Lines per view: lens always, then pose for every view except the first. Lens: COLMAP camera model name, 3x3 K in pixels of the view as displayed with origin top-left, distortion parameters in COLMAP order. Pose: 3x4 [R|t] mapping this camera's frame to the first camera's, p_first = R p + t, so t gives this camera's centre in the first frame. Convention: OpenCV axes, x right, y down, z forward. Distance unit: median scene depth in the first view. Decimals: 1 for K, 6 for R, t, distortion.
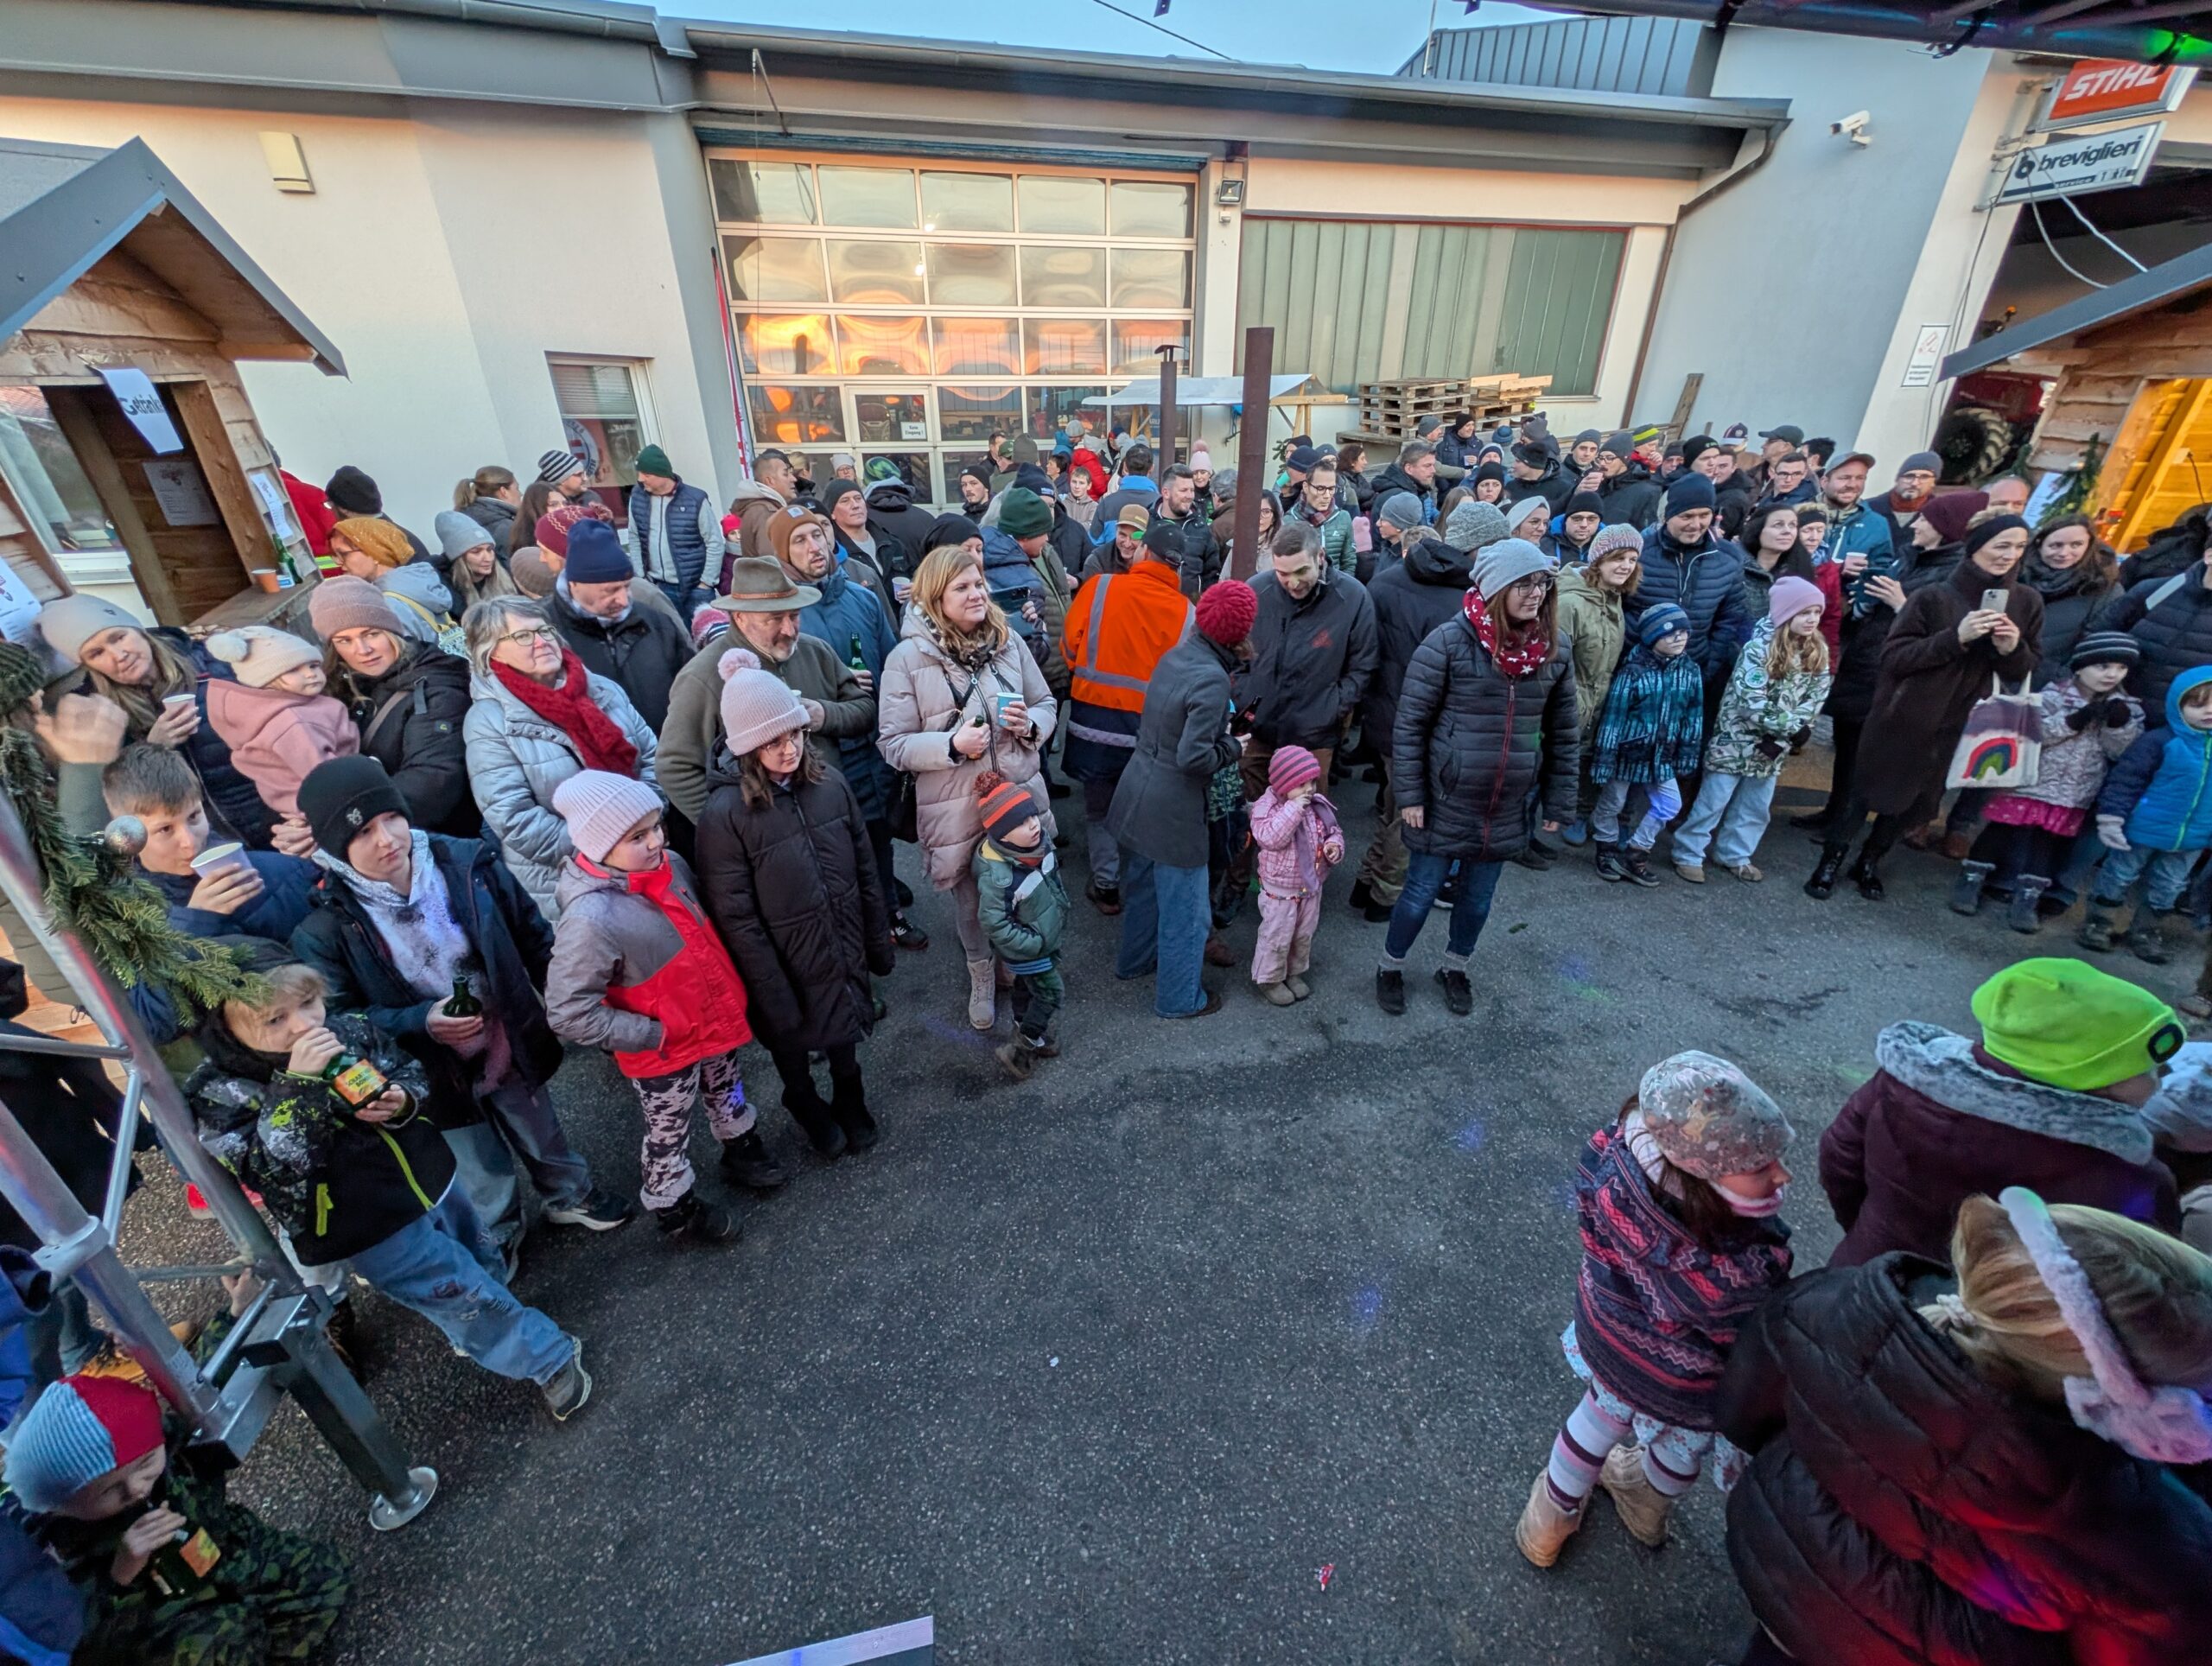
lens RADIAL K [[869.3, 0, 1113.7], [0, 869.3, 836.6], [0, 0, 1]] dist [0.000538, -0.000291]
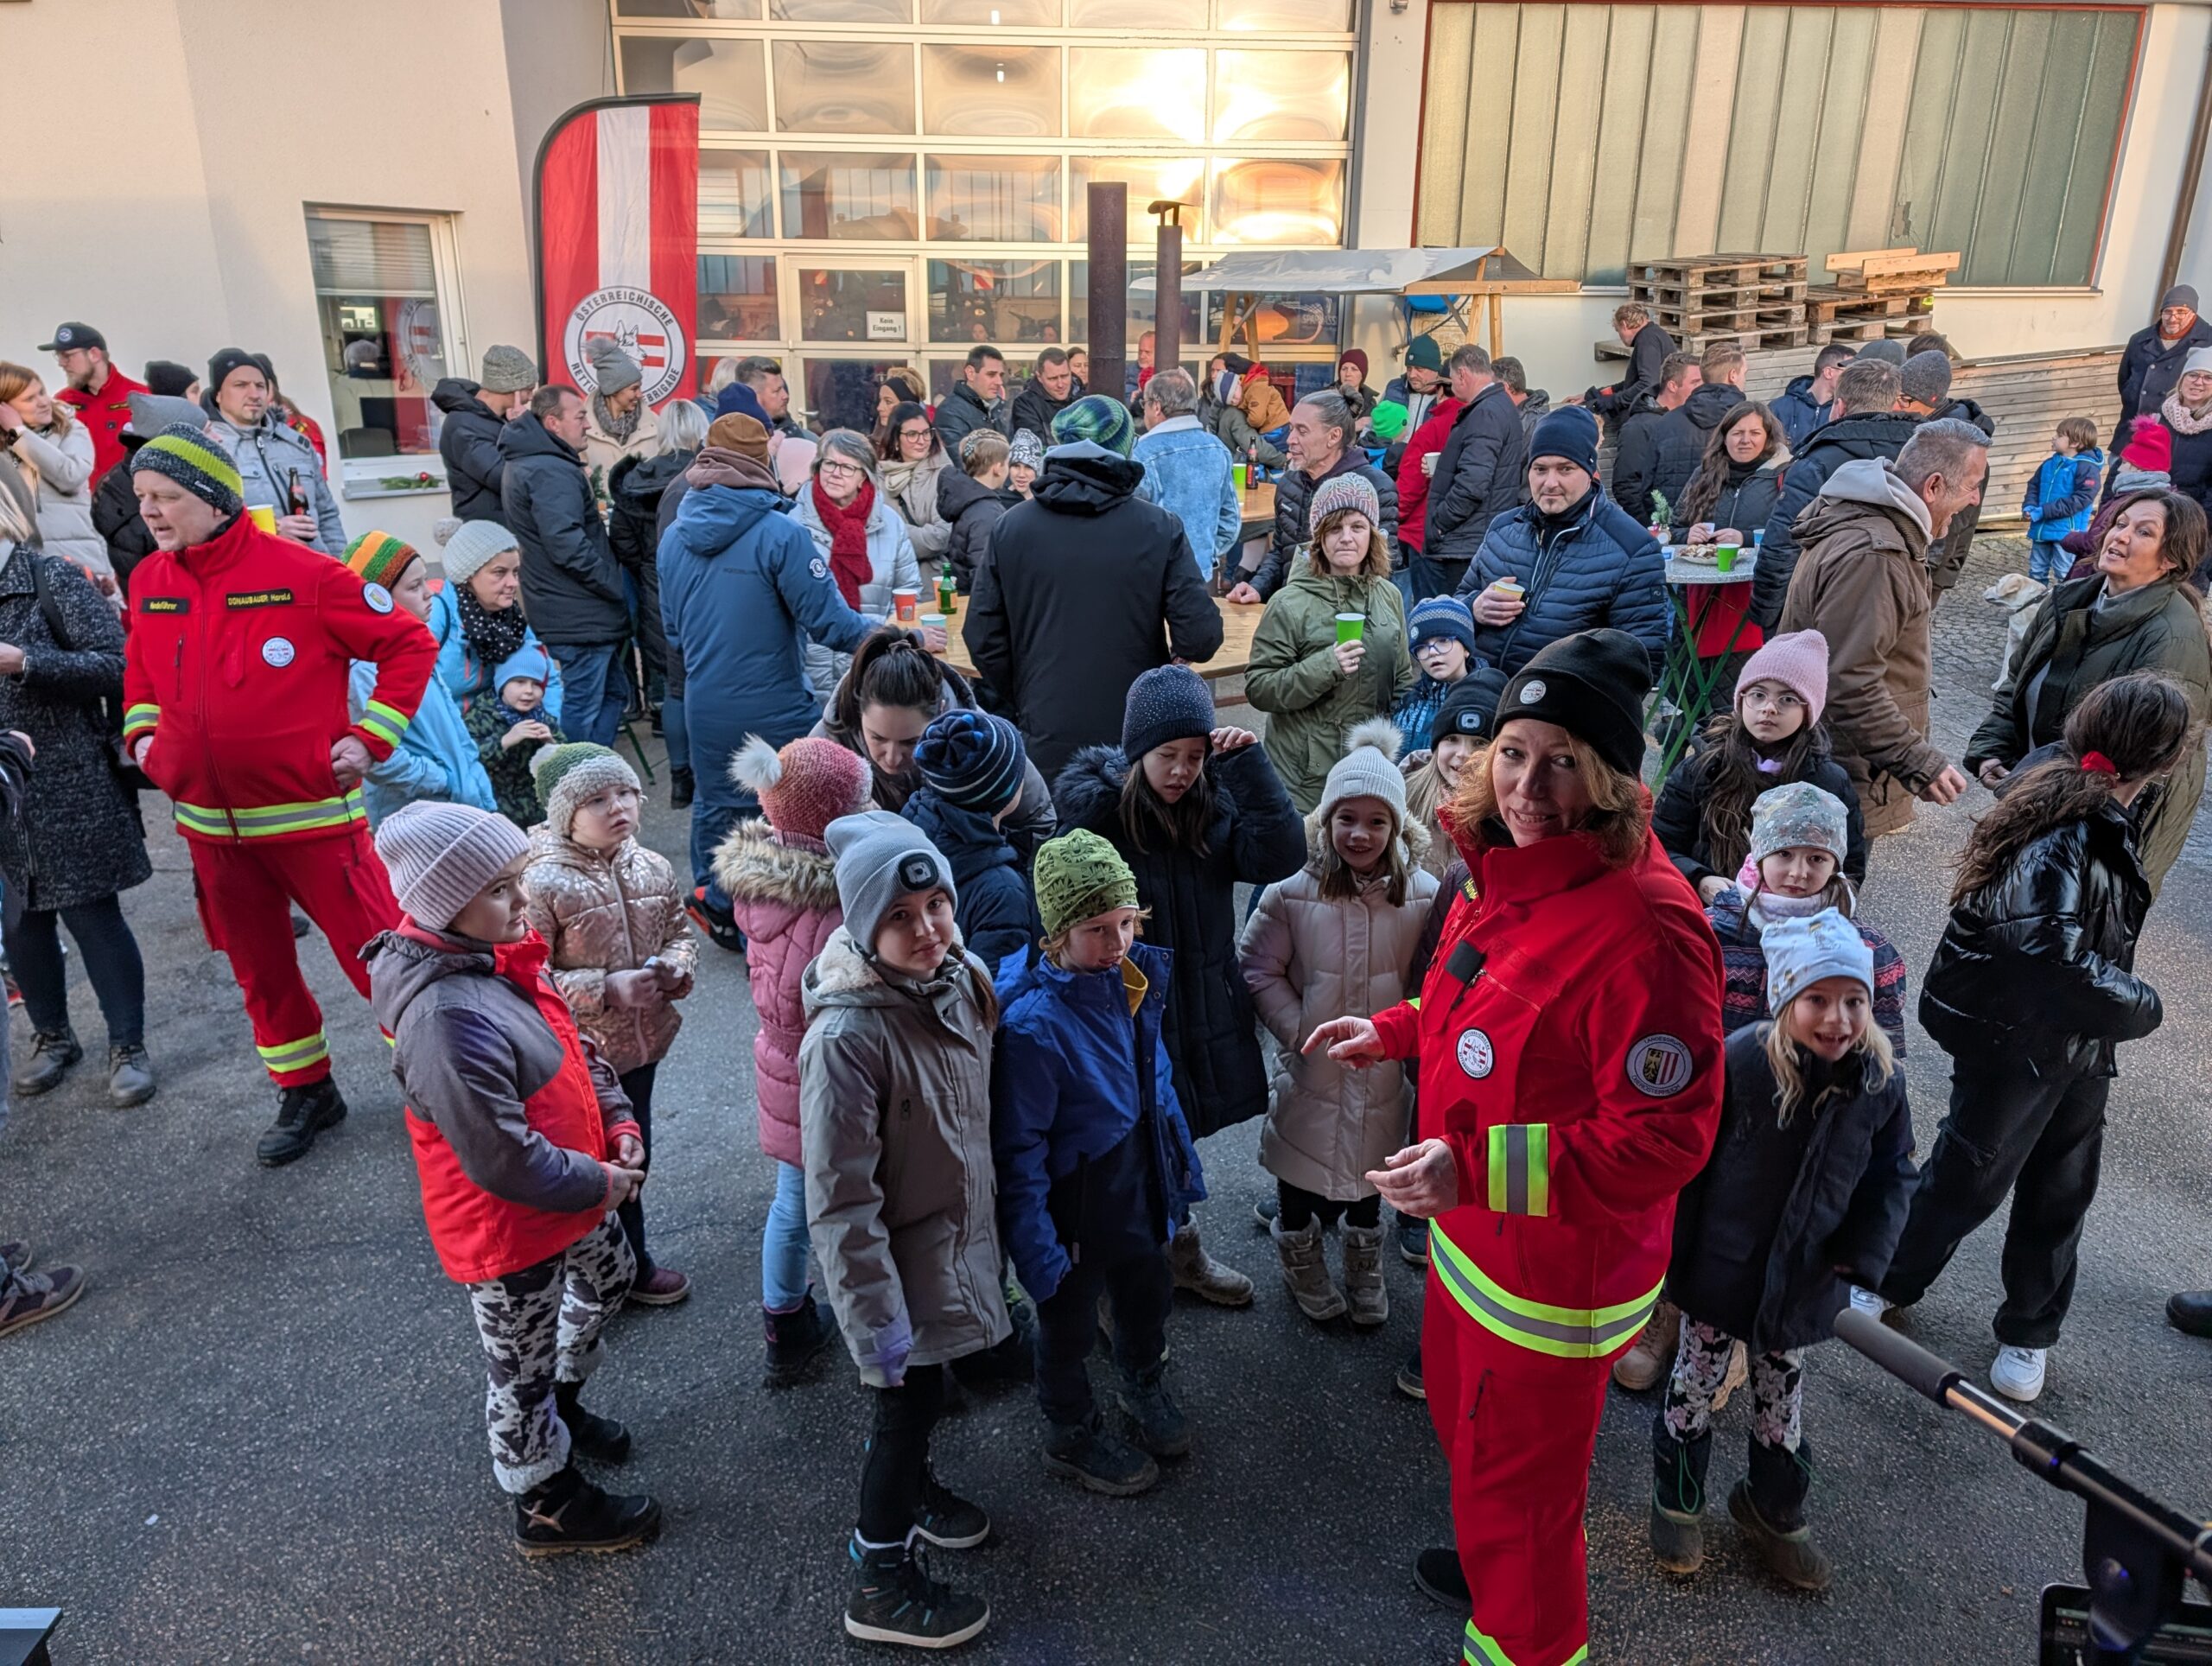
lens RADIAL K [[1557.5, 0, 1108.3], [0, 1557.5, 847.6], [0, 0, 1]] dist [0.055602, -0.062120]
pose [[0.982801, 0.076104, -0.168256, 0.160534], [-0.095560, 0.989246, -0.110730, 0.018698], [0.158019, 0.124904, 0.979504, -0.042154]]
